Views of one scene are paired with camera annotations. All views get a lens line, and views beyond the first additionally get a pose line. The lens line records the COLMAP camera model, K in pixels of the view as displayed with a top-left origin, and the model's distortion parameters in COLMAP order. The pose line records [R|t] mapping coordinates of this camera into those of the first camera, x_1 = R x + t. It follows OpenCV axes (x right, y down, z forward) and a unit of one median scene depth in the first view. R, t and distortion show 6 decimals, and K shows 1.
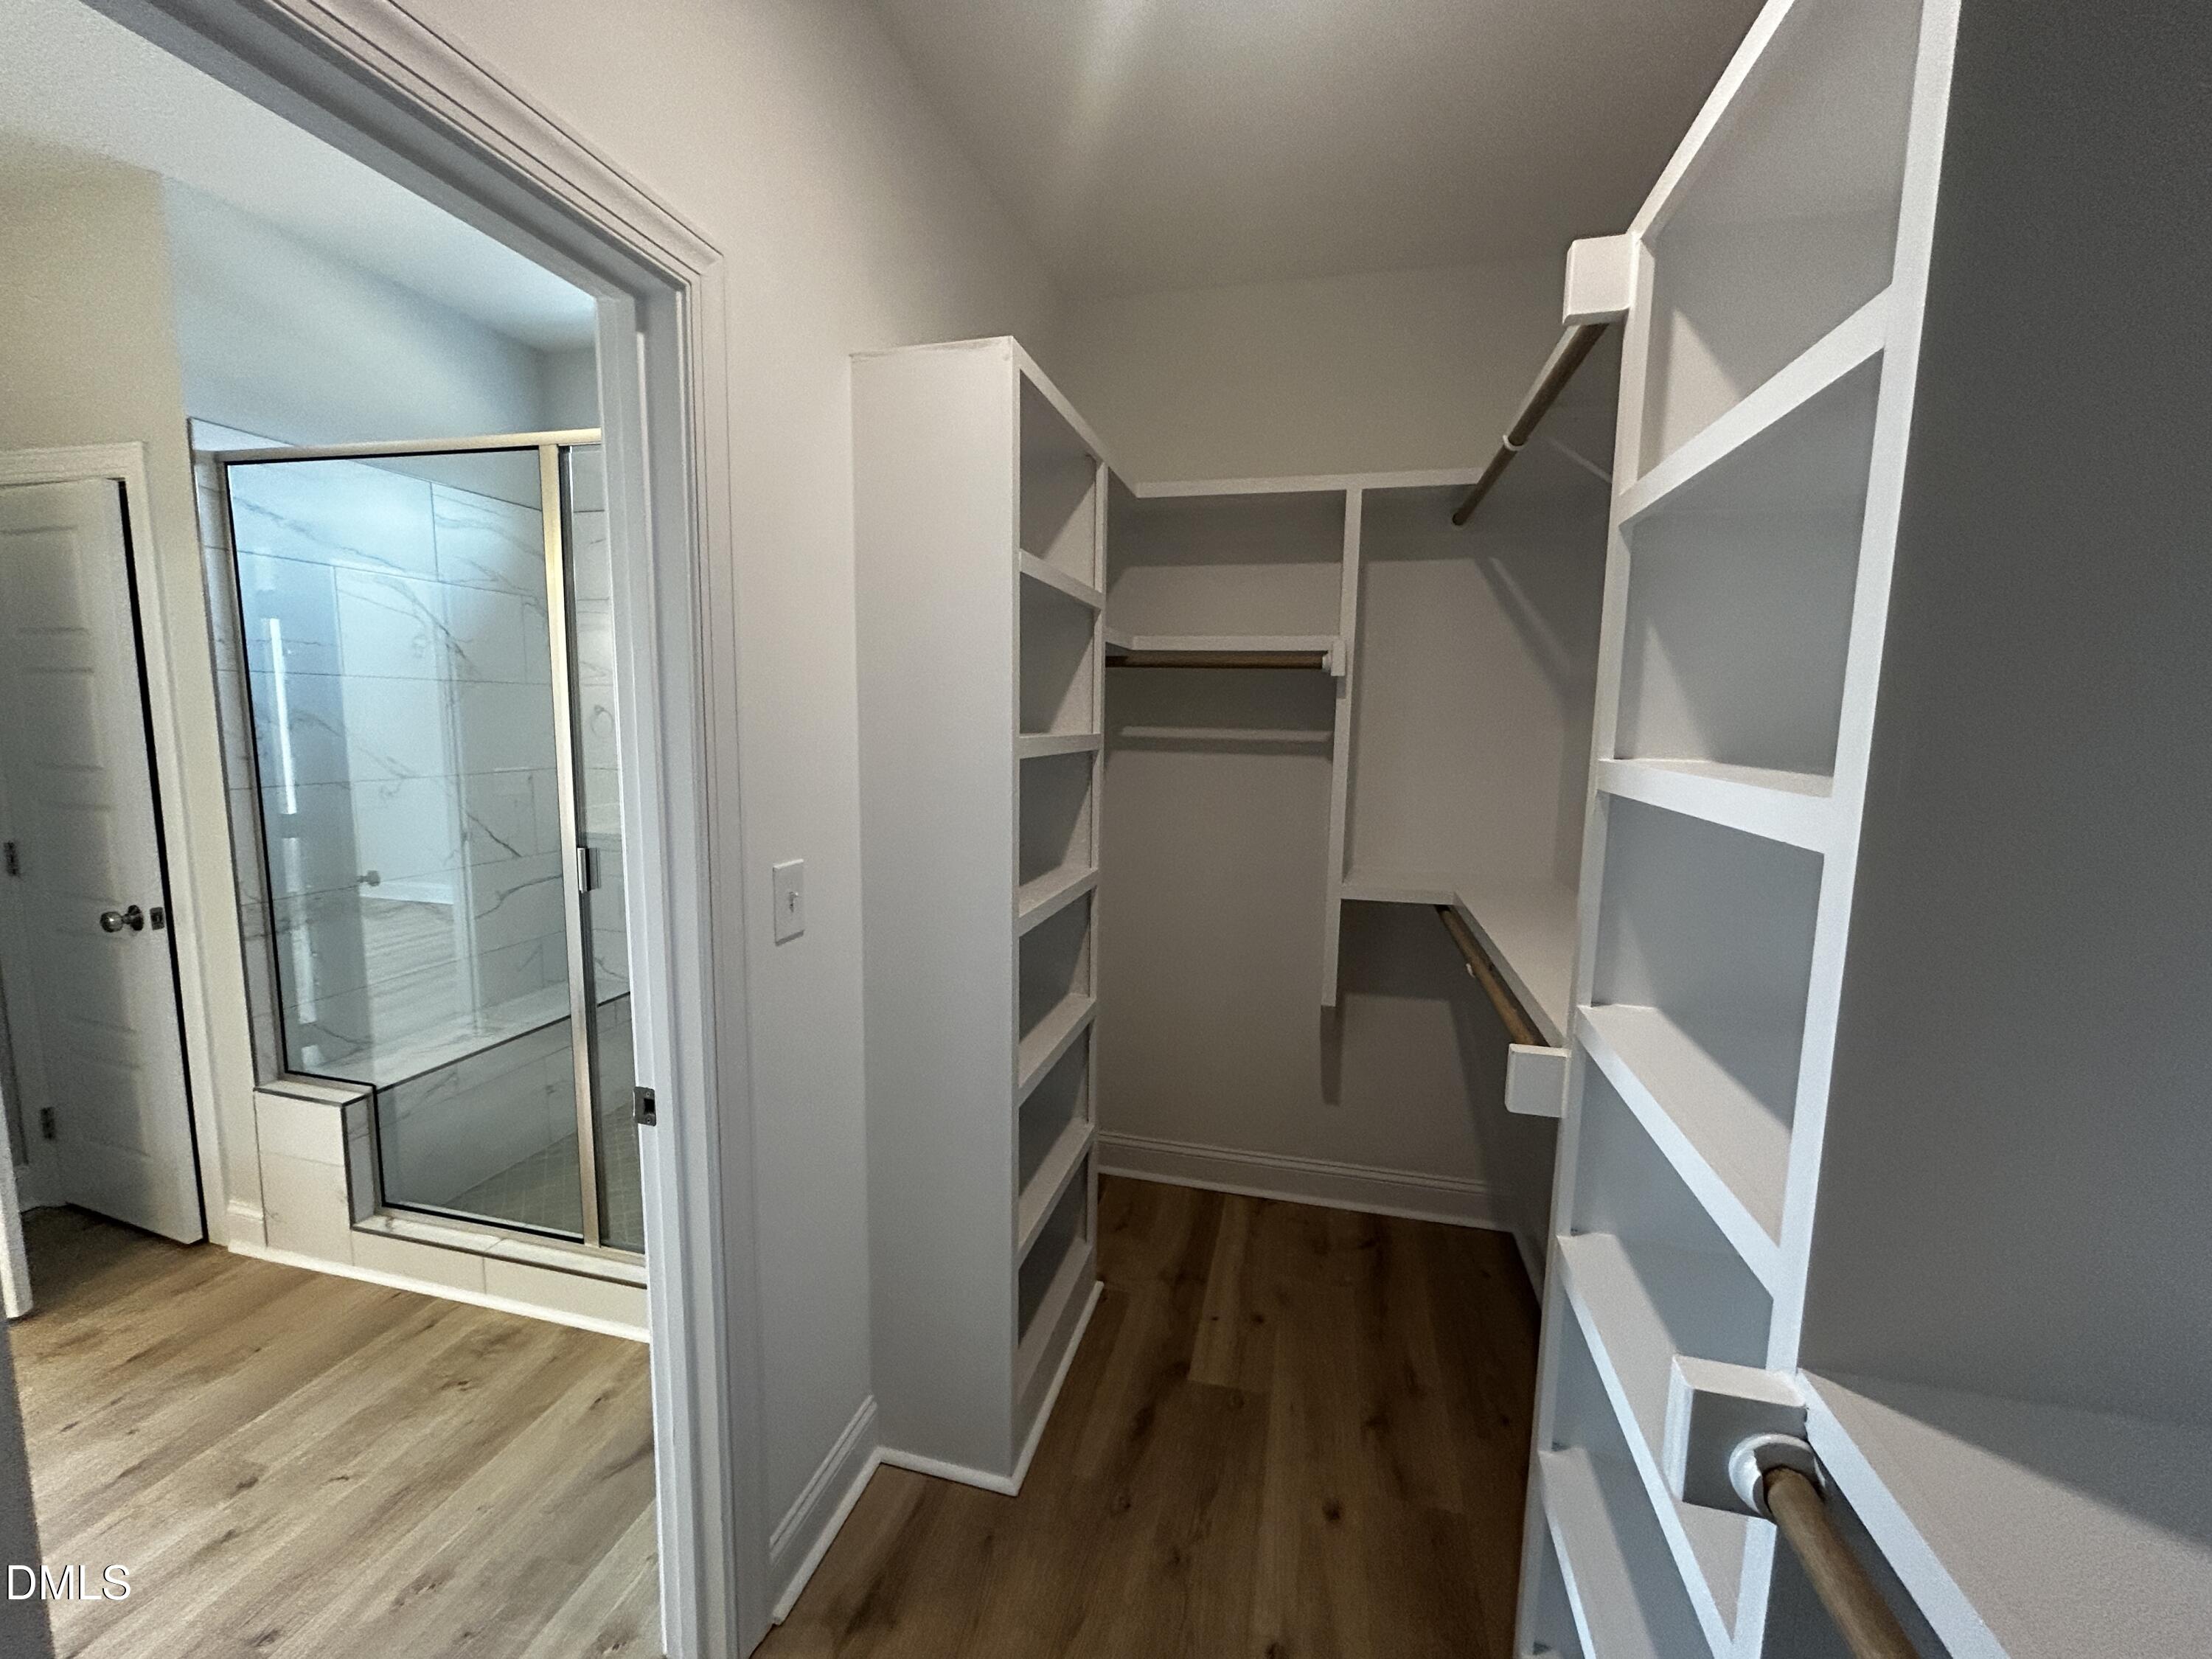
lens RADIAL K [[888.8, 0, 1102.9], [0, 888.8, 823.0], [0, 0, 1]] dist [0.002658, 0.000671]
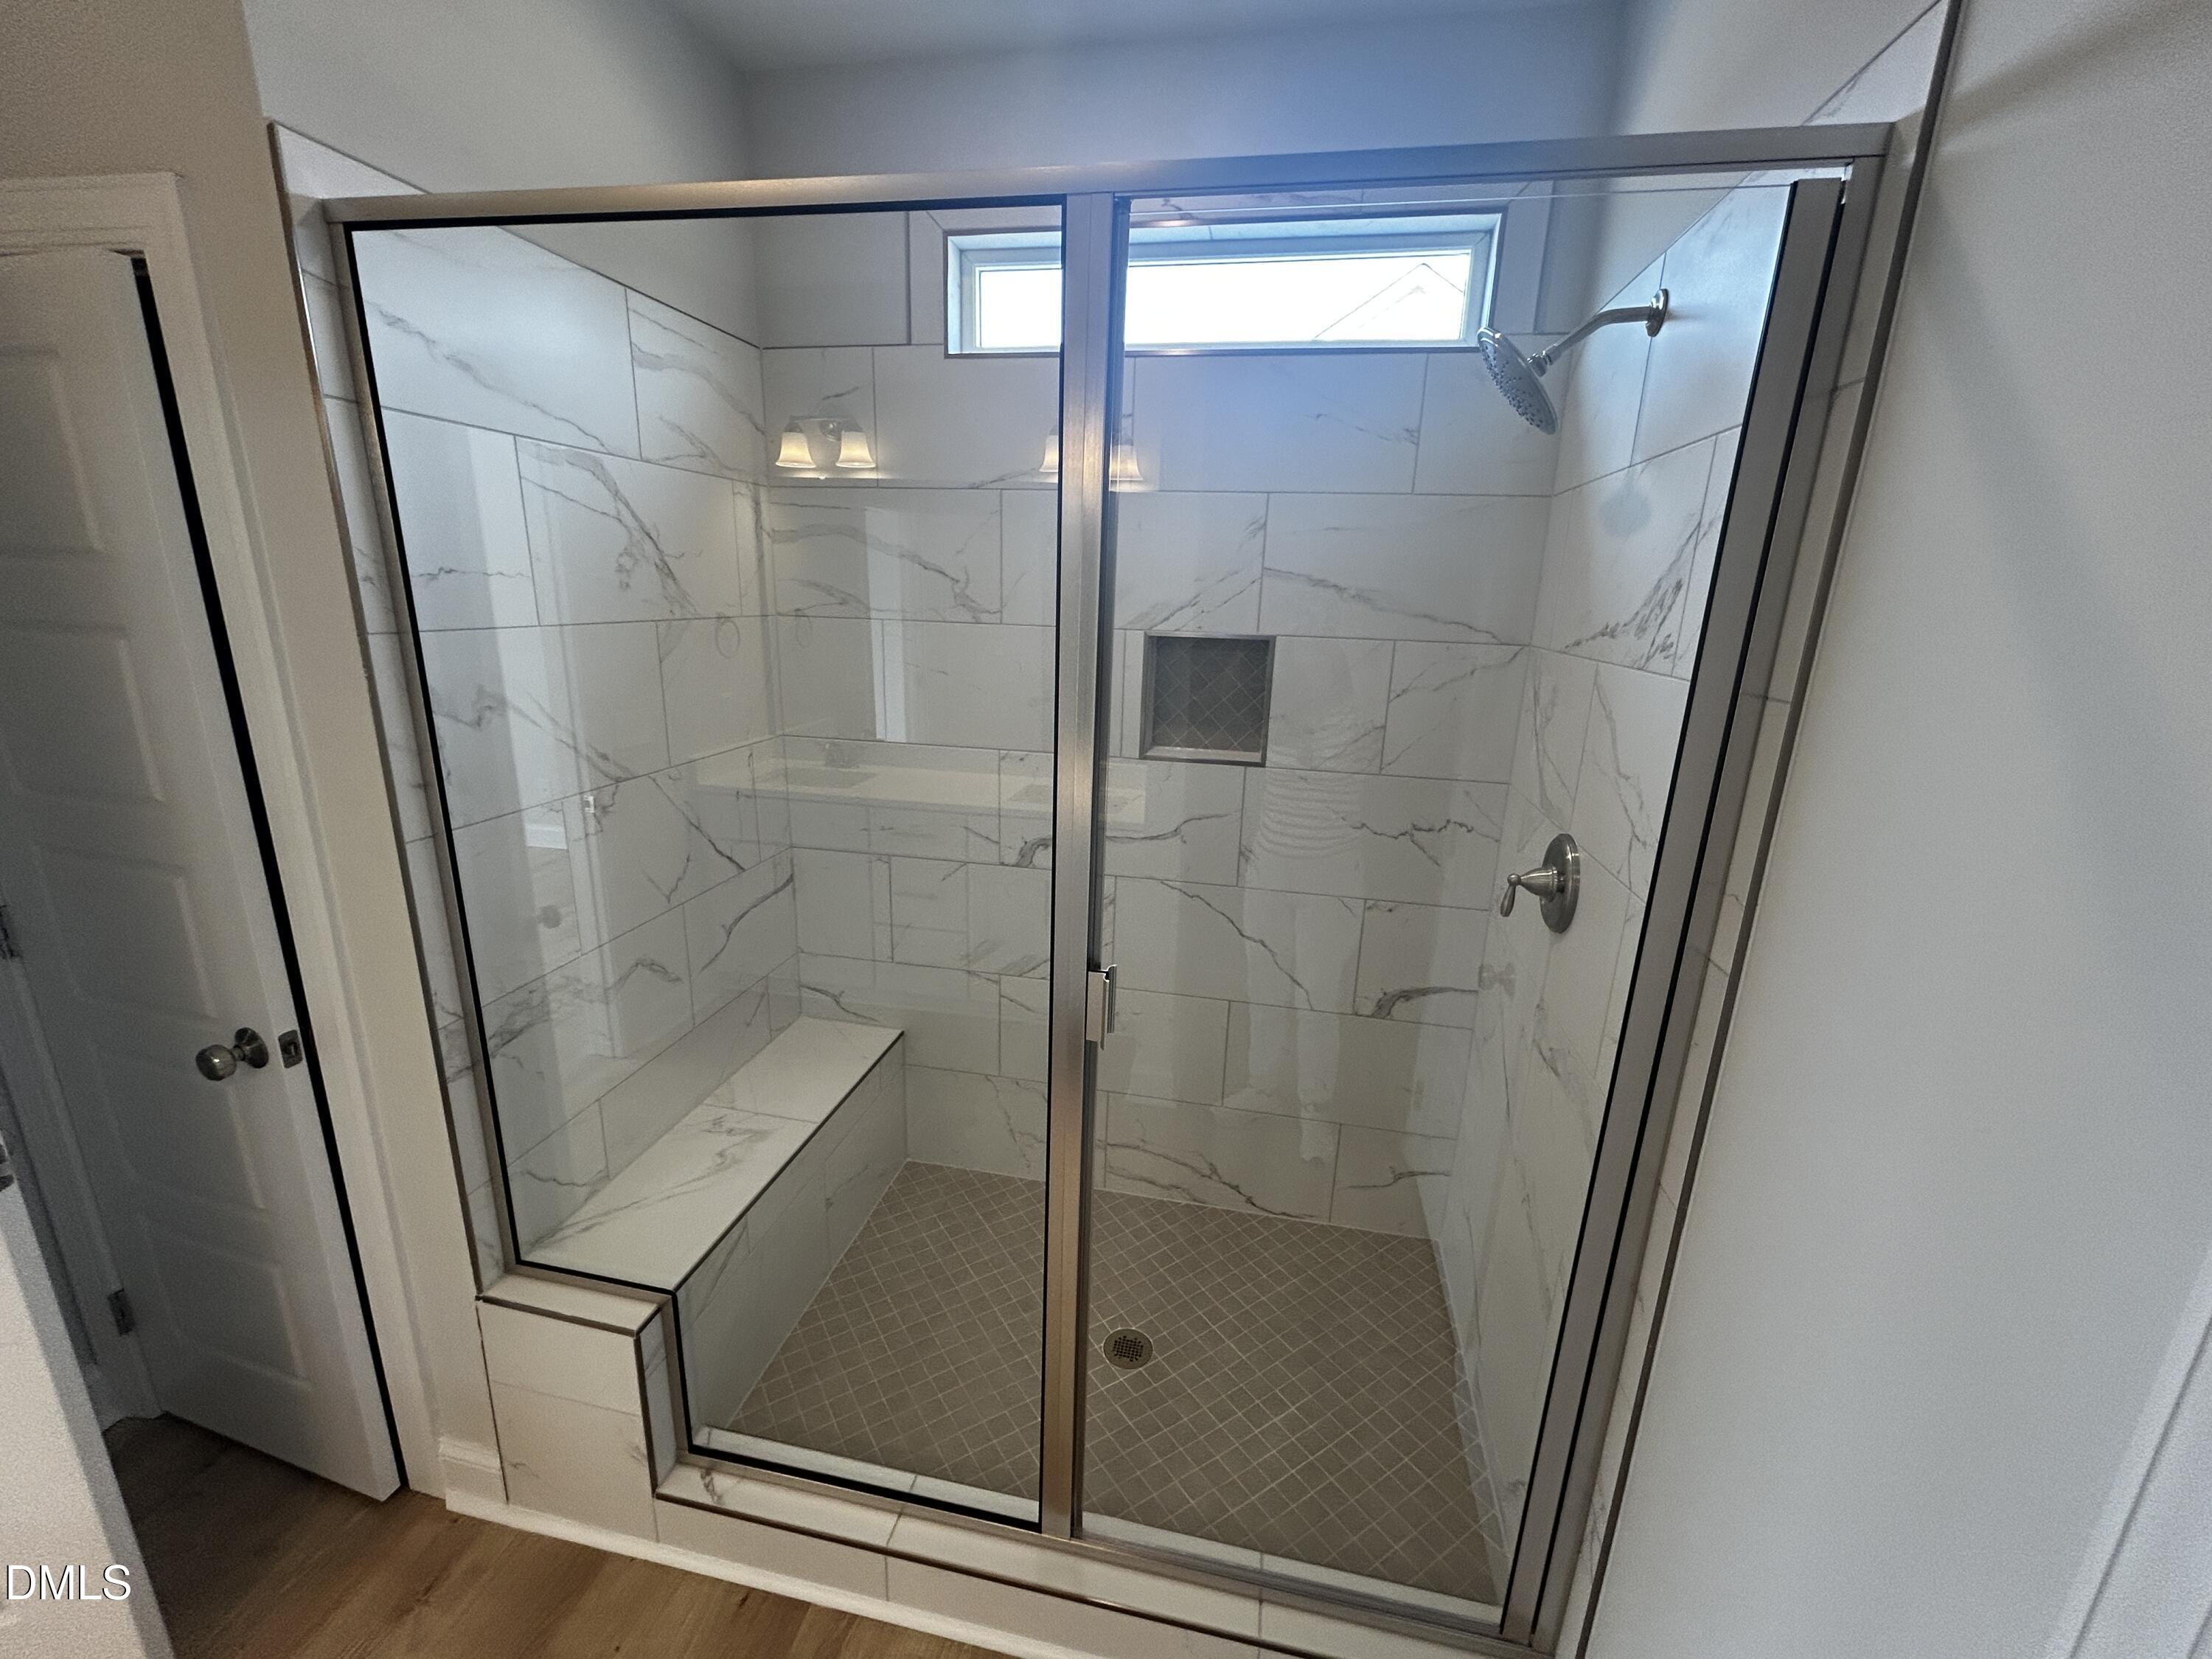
lens RADIAL K [[888.8, 0, 1104.5], [0, 888.8, 821.7], [0, 0, 1]] dist [0.002658, 0.000671]
pose [[0.998628, 0.001052, 0.052347, -0.542020], [-0.008355, 0.990188, 0.139488, -0.131766], [-0.051686, -0.139734, 0.988839, 0.398382]]
